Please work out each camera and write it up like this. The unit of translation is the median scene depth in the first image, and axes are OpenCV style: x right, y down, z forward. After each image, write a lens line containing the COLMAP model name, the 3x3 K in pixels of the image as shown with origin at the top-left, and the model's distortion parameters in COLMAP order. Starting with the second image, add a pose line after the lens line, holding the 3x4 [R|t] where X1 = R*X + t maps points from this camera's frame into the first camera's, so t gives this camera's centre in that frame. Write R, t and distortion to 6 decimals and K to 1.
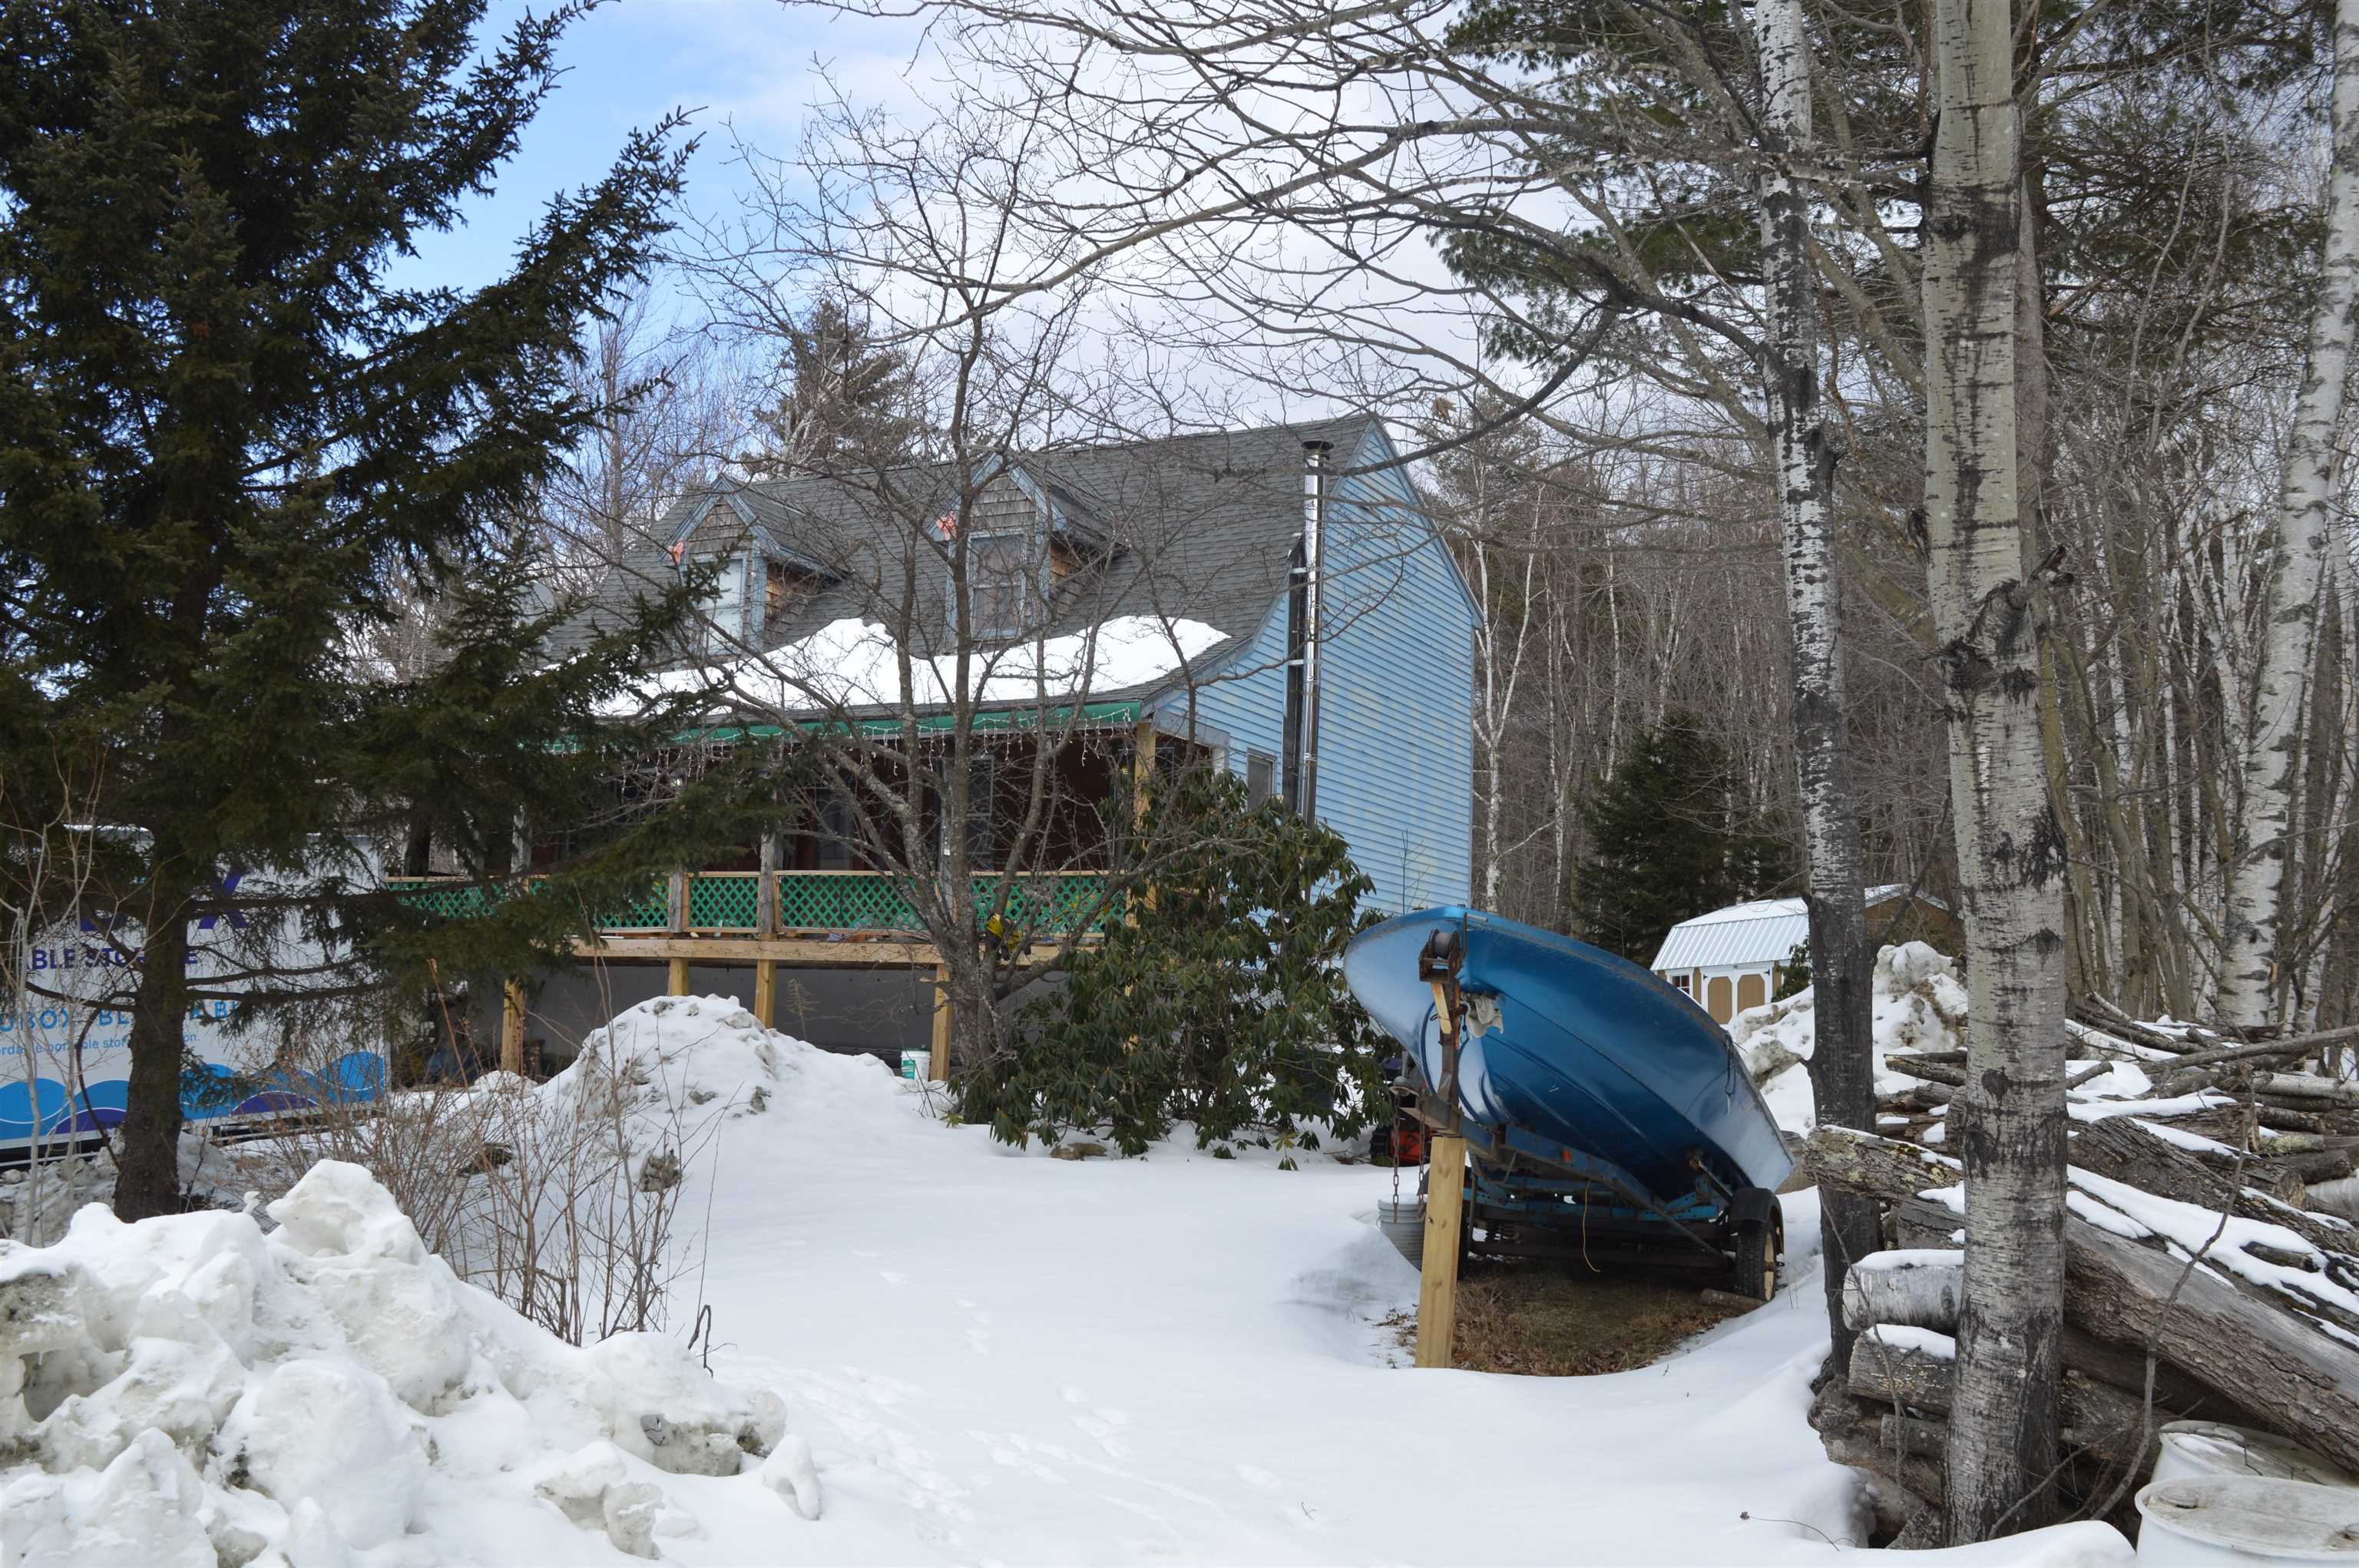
lens RADIAL K [[2204.6, 0, 1179.5], [0, 2204.6, 784.0], [0, 0, 1]] dist [-0.023863, -0.010579]
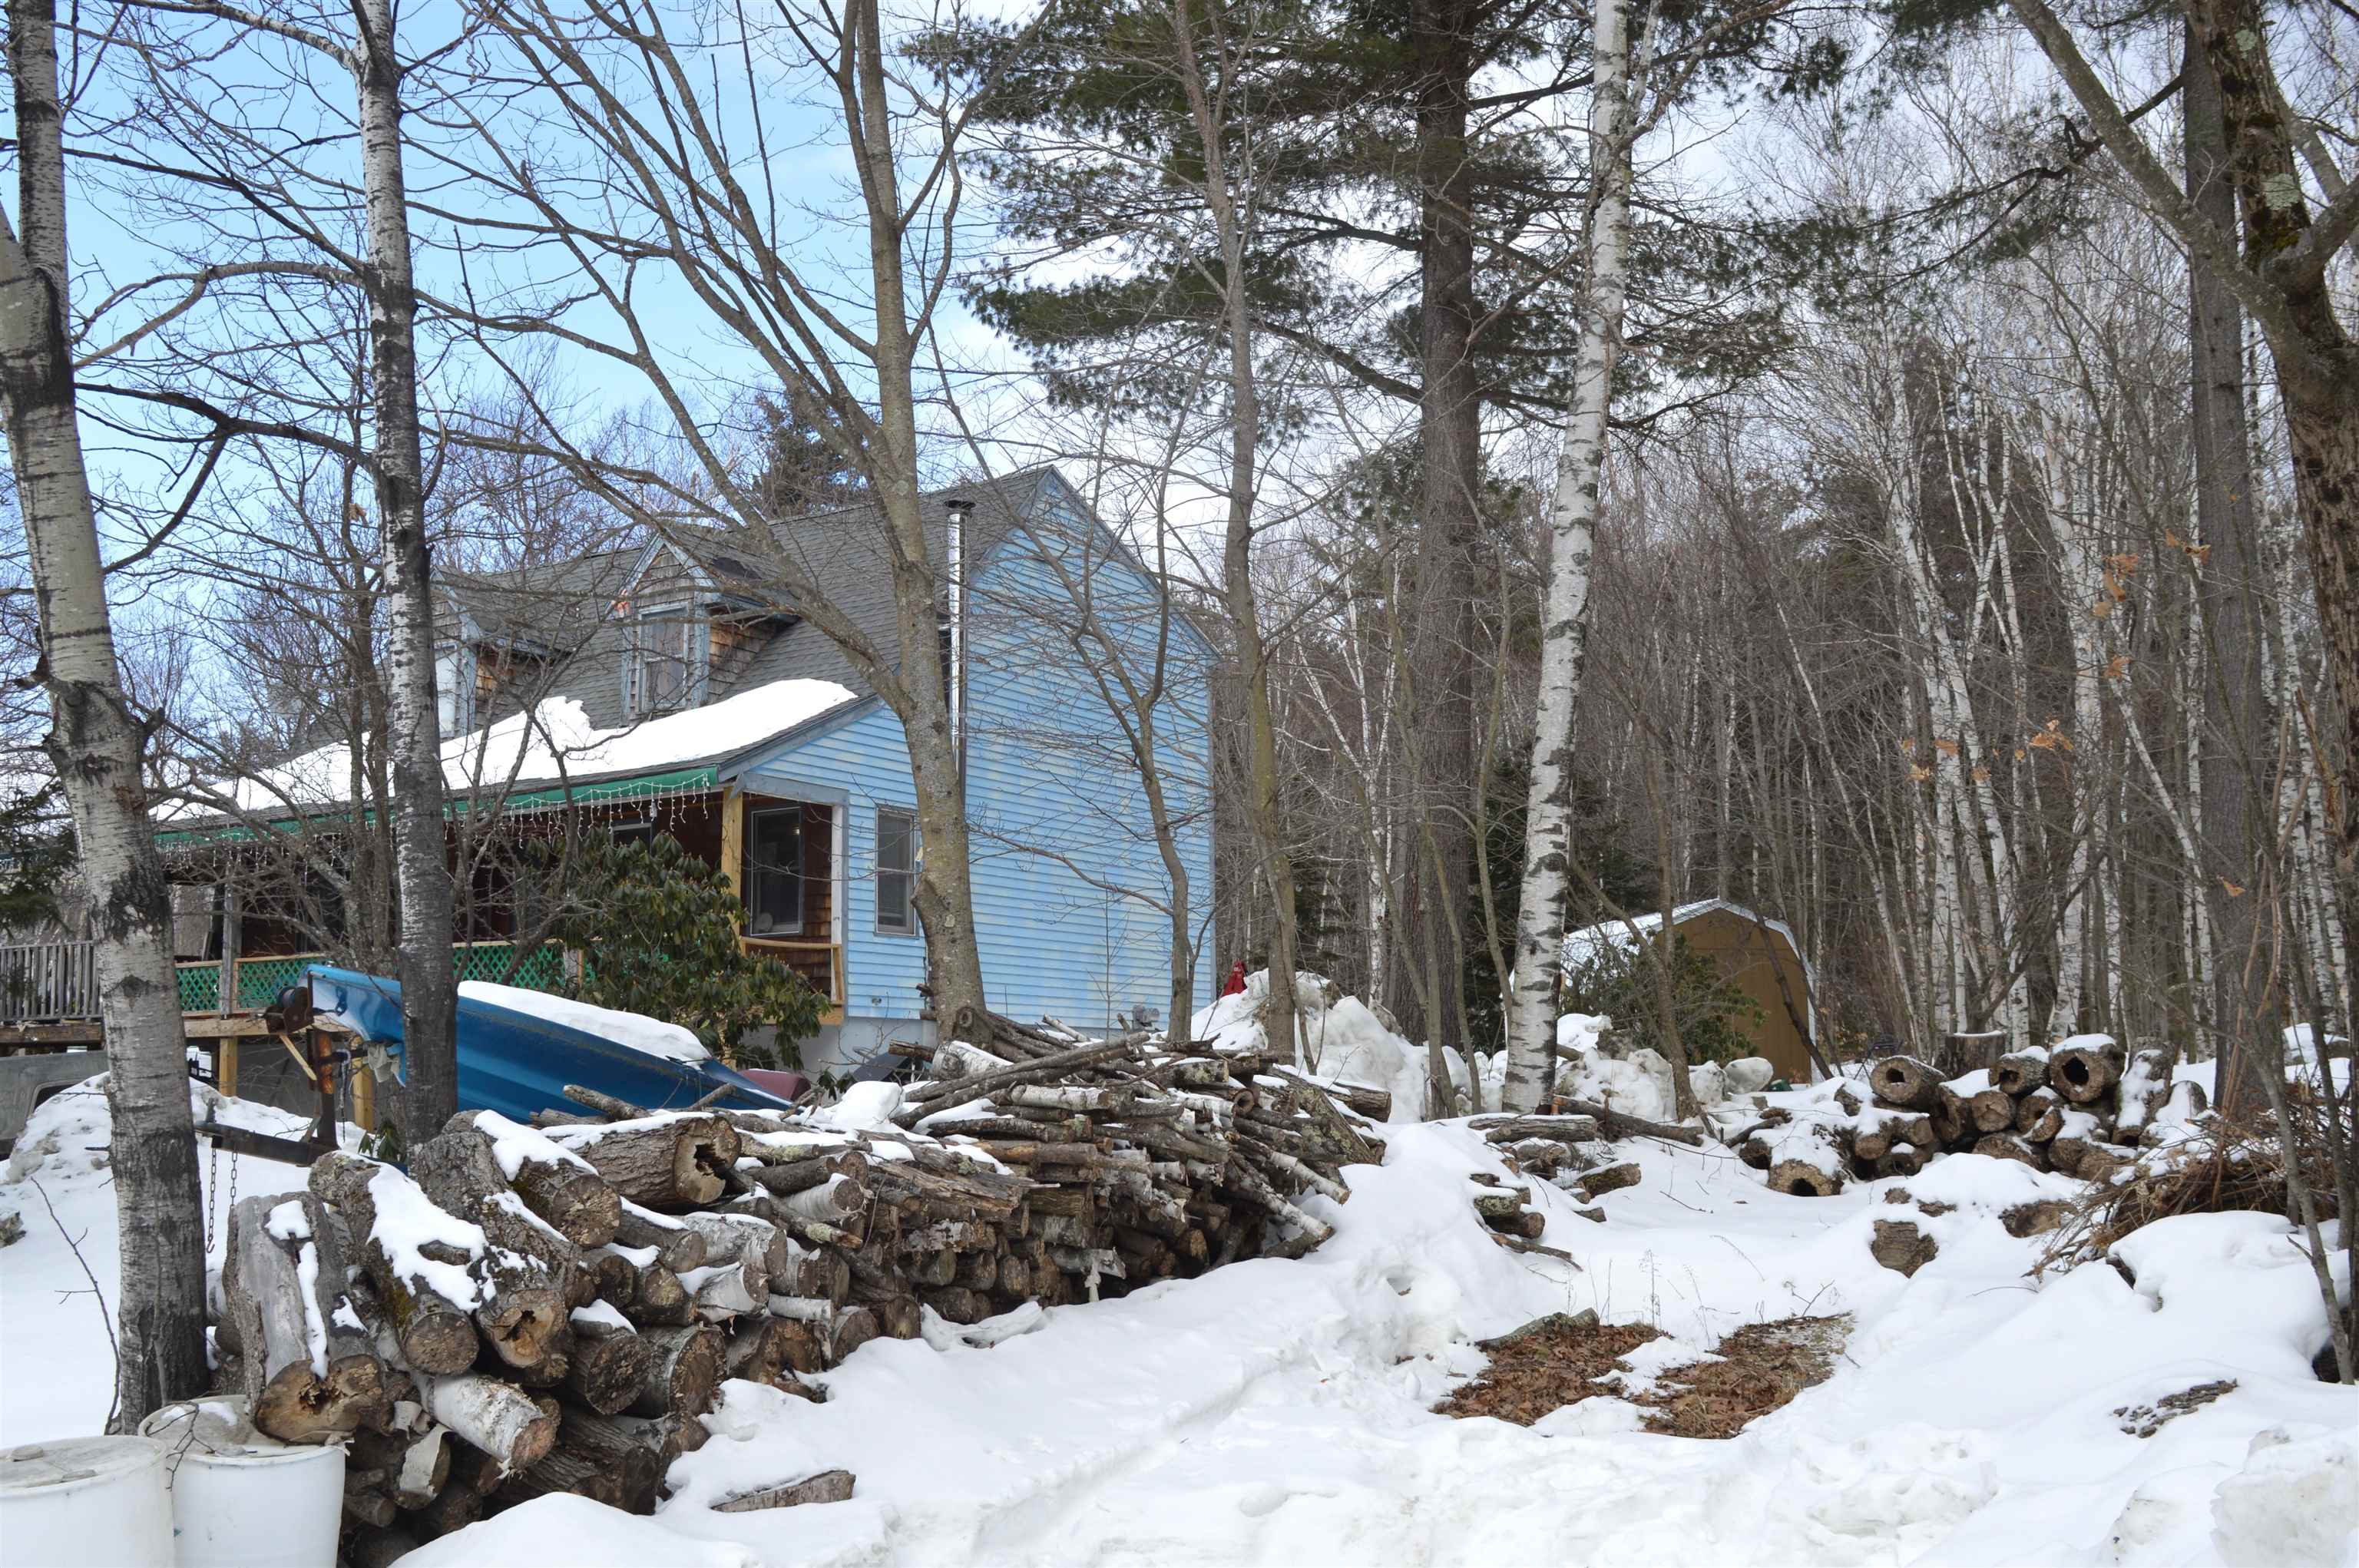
lens RADIAL K [[2251.3, 0, 1179.5], [0, 2251.3, 784.0], [0, 0, 1]] dist [-0.013970, -0.013279]
pose [[0.995523, -0.053249, -0.078098, 0.412391], [0.051736, 0.998434, -0.021269, 0.007120], [0.079108, 0.017134, 0.996719, -0.058710]]
